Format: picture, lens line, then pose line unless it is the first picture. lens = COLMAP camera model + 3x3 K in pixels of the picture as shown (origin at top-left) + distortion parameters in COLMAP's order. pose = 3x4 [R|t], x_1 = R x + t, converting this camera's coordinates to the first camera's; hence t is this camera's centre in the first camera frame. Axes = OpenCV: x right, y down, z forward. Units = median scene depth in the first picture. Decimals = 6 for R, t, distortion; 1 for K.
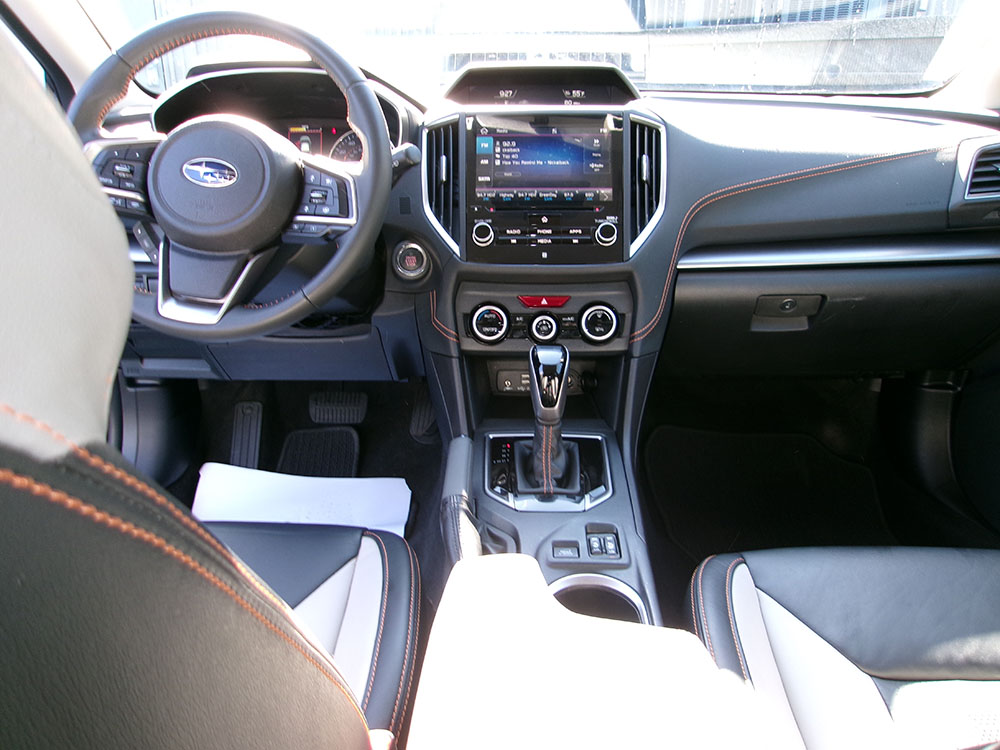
lens RADIAL K [[772.0, 0, 498.1], [0, 772.0, 375.4], [0, 0, 1]] dist [-0.014366, 0.033883]
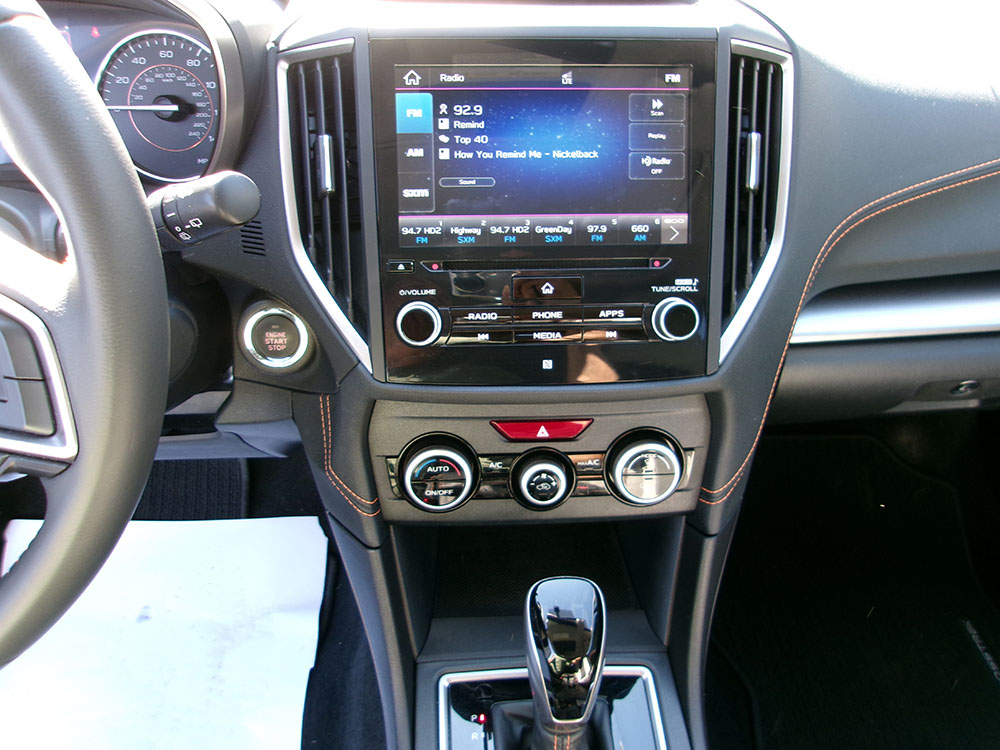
lens RADIAL K [[772.0, 0, 503.0], [0, 772.0, 376.6], [0, 0, 1]] dist [-0.014366, 0.033883]
pose [[0.996304, -0.032144, 0.079650, -0.006696], [0.008817, 0.960709, 0.277419, -0.276910], [-0.085438, -0.275691, 0.957442, 0.522525]]
